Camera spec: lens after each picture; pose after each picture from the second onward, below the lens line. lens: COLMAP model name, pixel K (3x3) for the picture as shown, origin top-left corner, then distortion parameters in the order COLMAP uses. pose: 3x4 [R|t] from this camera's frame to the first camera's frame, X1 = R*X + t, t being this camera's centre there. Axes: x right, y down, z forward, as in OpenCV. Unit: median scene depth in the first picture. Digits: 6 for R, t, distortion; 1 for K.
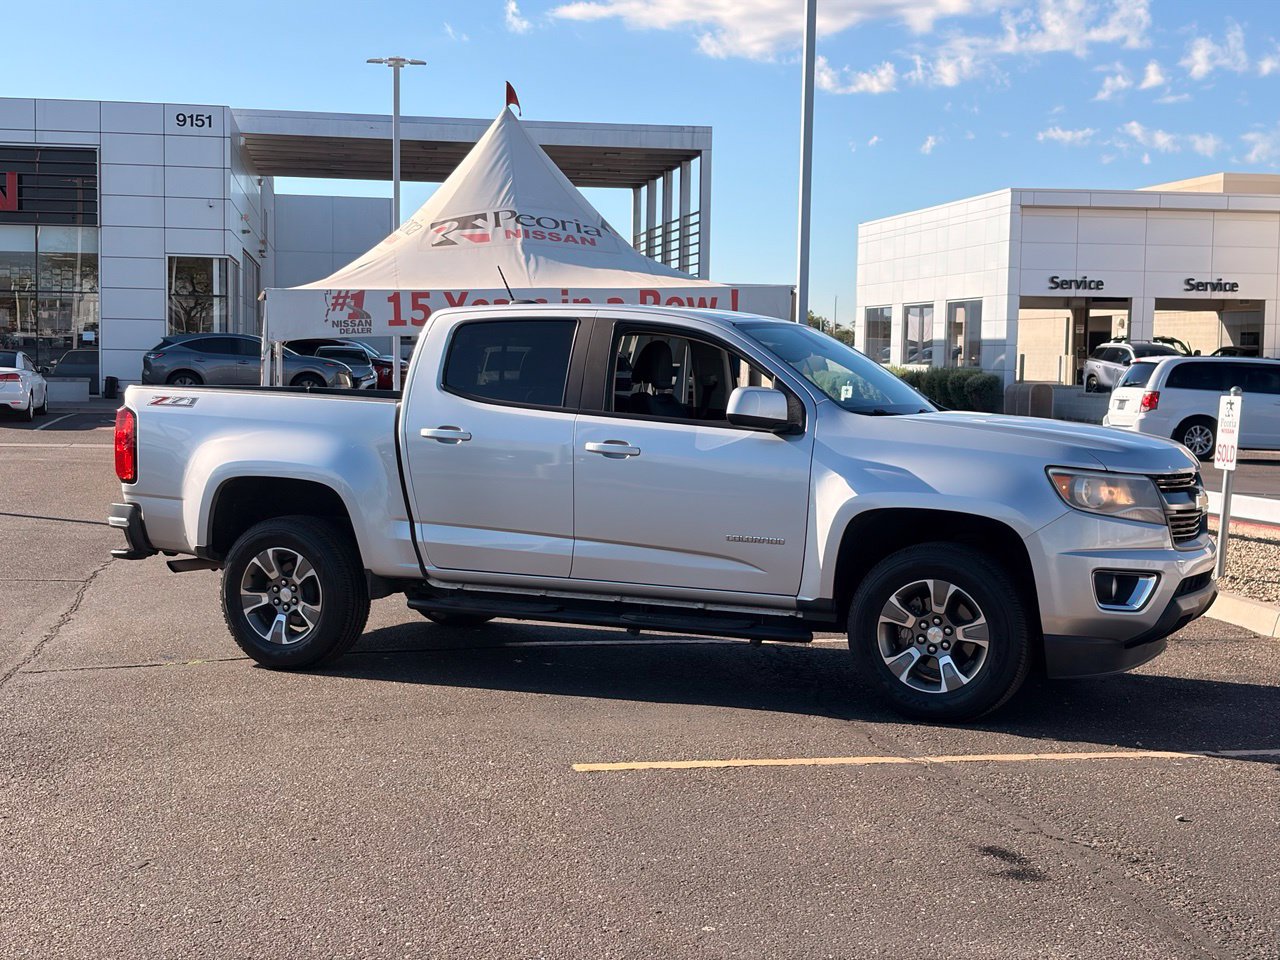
lens RADIAL K [[1910.7, 0, 641.2], [0, 1910.7, 501.0], [0, 0, 1]] dist [0.236625, -0.905043]
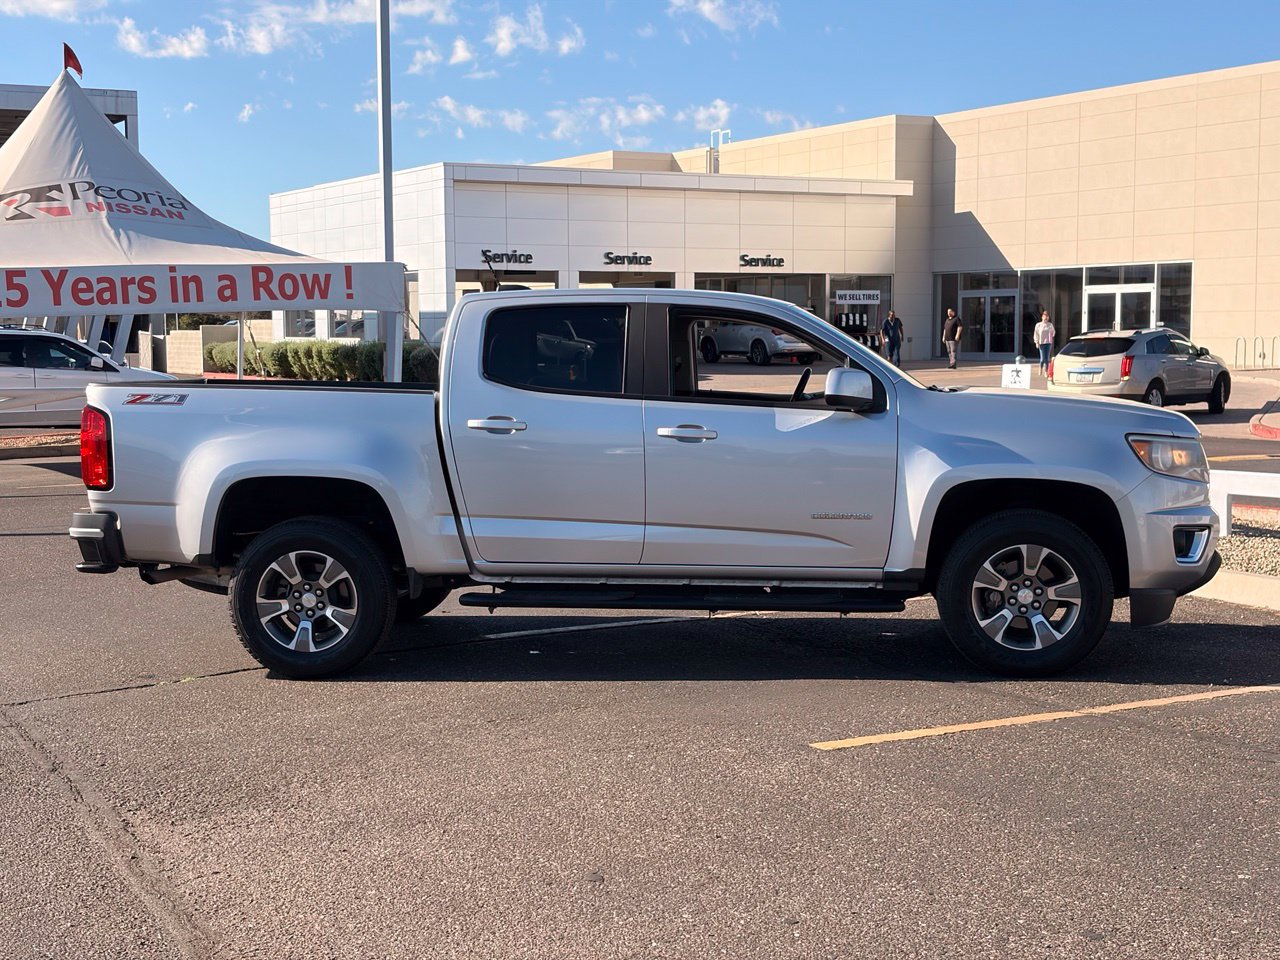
lens RADIAL K [[1910.7, 0, 641.2], [0, 1910.7, 501.0], [0, 0, 1]] dist [0.236625, -0.905043]
pose [[0.942196, -0.048746, 0.331497, -0.343334], [0.043807, 0.998790, 0.022361, -0.014034], [-0.332186, -0.006546, 0.943191, 0.052881]]
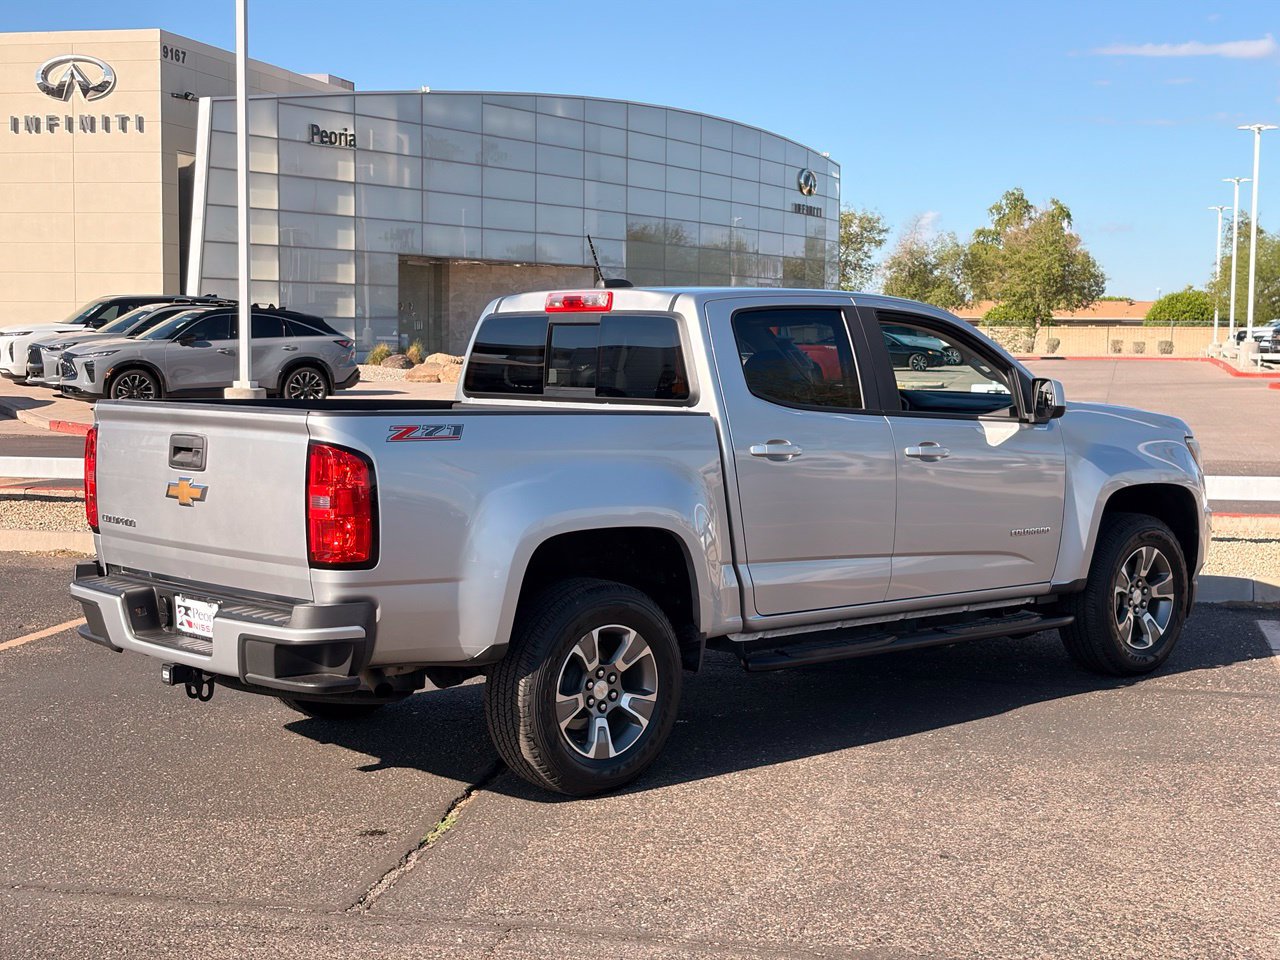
lens RADIAL K [[1910.7, 0, 641.2], [0, 1910.7, 501.0], [0, 0, 1]] dist [0.236625, -0.905043]
pose [[0.393621, -0.095625, 0.914286, -0.830275], [0.065396, 0.994968, 0.075909, -0.075261], [-0.916944, 0.029911, 0.397894, 0.701139]]
